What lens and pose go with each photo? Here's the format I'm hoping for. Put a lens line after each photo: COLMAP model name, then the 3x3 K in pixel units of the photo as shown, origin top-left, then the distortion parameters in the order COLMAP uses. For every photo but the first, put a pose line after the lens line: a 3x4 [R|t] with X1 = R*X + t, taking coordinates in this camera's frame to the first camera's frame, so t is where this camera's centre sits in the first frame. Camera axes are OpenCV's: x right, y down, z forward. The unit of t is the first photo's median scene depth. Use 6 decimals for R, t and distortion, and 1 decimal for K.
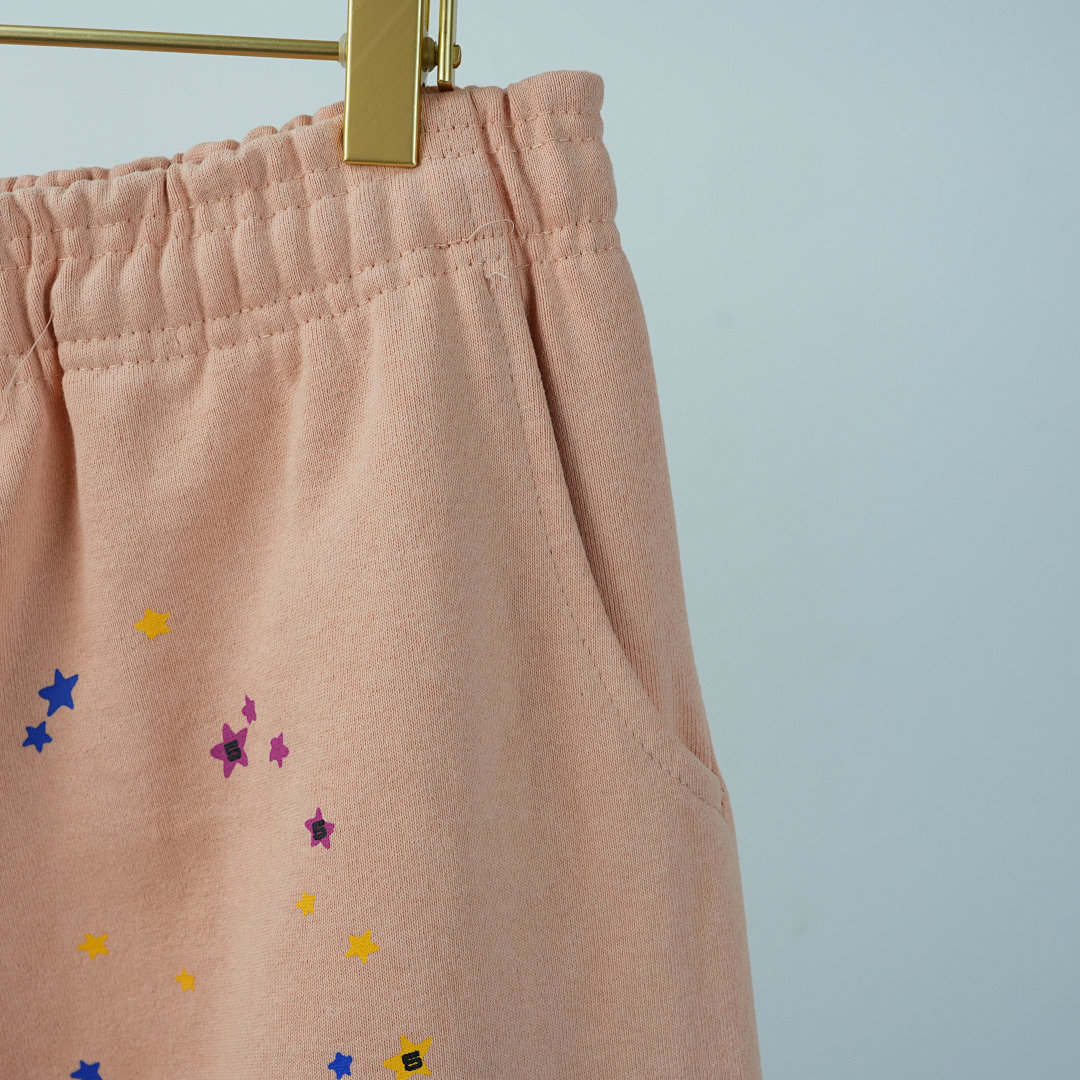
lens RADIAL K [[1926.3, 0, 540.0], [0, 1926.3, 540.0], [0, 0, 1]] dist [0.038599, 0.095709]
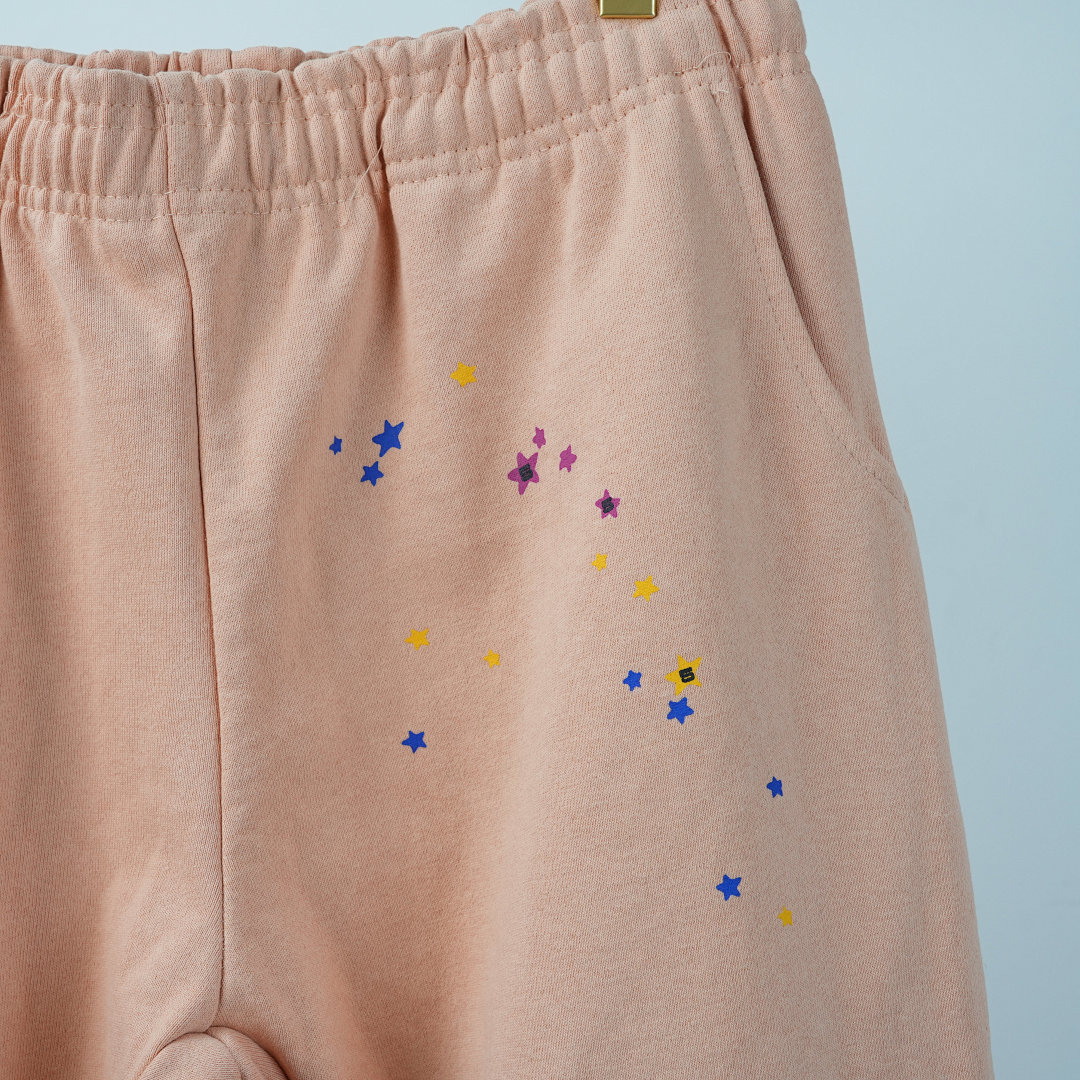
lens RADIAL K [[1926.3, 0, 540.0], [0, 1926.3, 540.0], [0, 0, 1]] dist [0.038599, 0.095709]
pose [[0.999109, -0.038690, -0.016832, -0.133751], [0.037342, 0.996551, -0.074108, 0.258883], [0.019642, 0.073414, 0.997108, -0.299193]]
